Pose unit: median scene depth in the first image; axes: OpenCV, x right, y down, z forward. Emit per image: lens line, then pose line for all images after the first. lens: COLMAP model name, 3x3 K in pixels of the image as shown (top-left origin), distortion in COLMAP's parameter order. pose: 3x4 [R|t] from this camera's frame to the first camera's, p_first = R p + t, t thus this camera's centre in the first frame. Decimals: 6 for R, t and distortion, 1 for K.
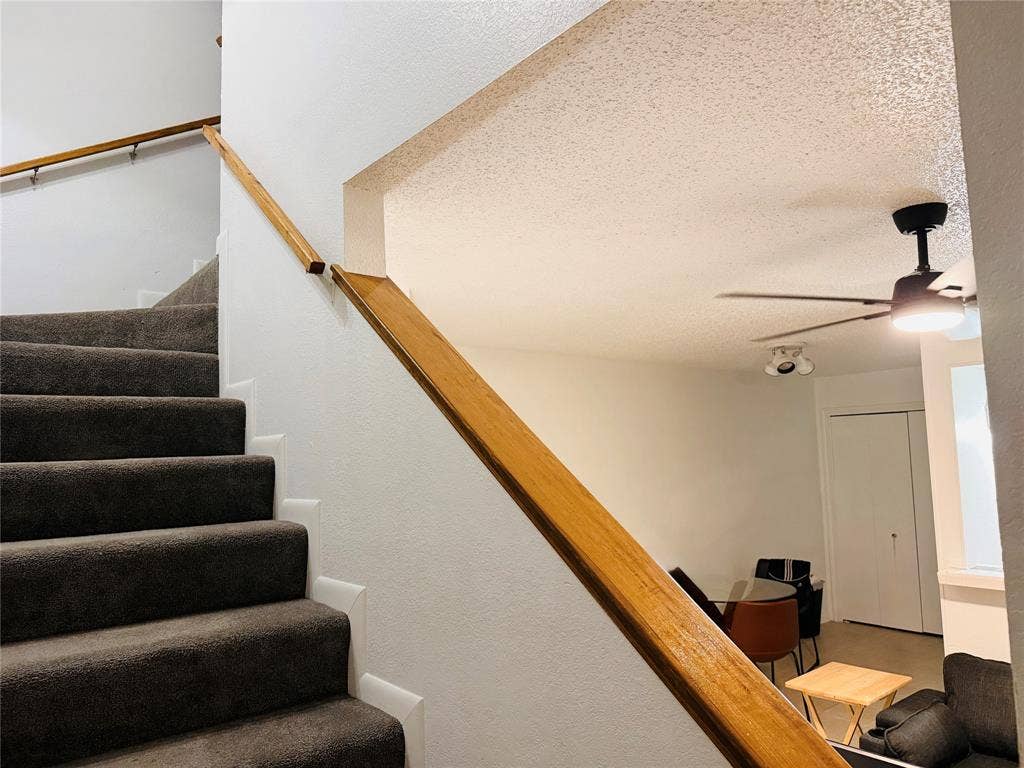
lens RADIAL K [[696.2, 0, 516.1], [0, 696.2, 379.7], [0, 0, 1]] dist [0.030178, -0.053032]
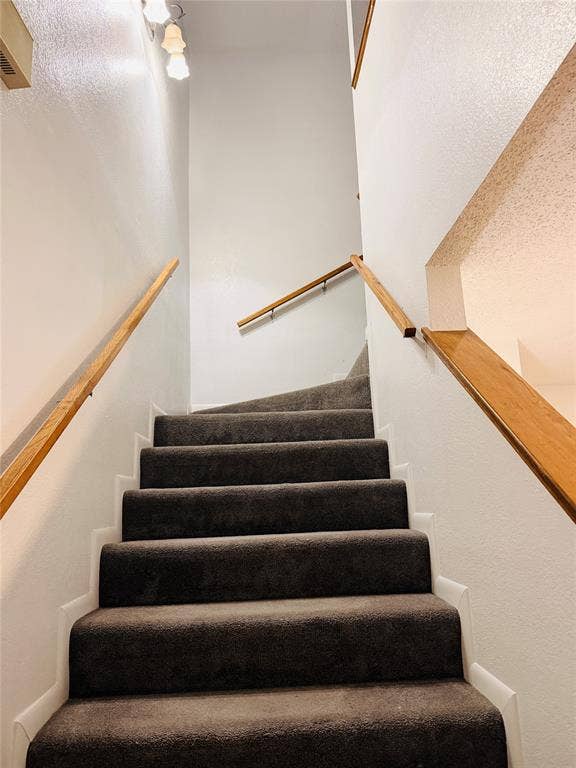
lens RADIAL K [[522.1, 0, 284.0], [0, 522.1, 380.3], [0, 0, 1]] dist [0.030178, -0.053032]
pose [[0.800795, -0.131695, -0.584280, 0.086832], [0.077562, 0.990115, -0.116865, 0.025500], [0.593895, 0.048267, 0.803094, 0.071518]]
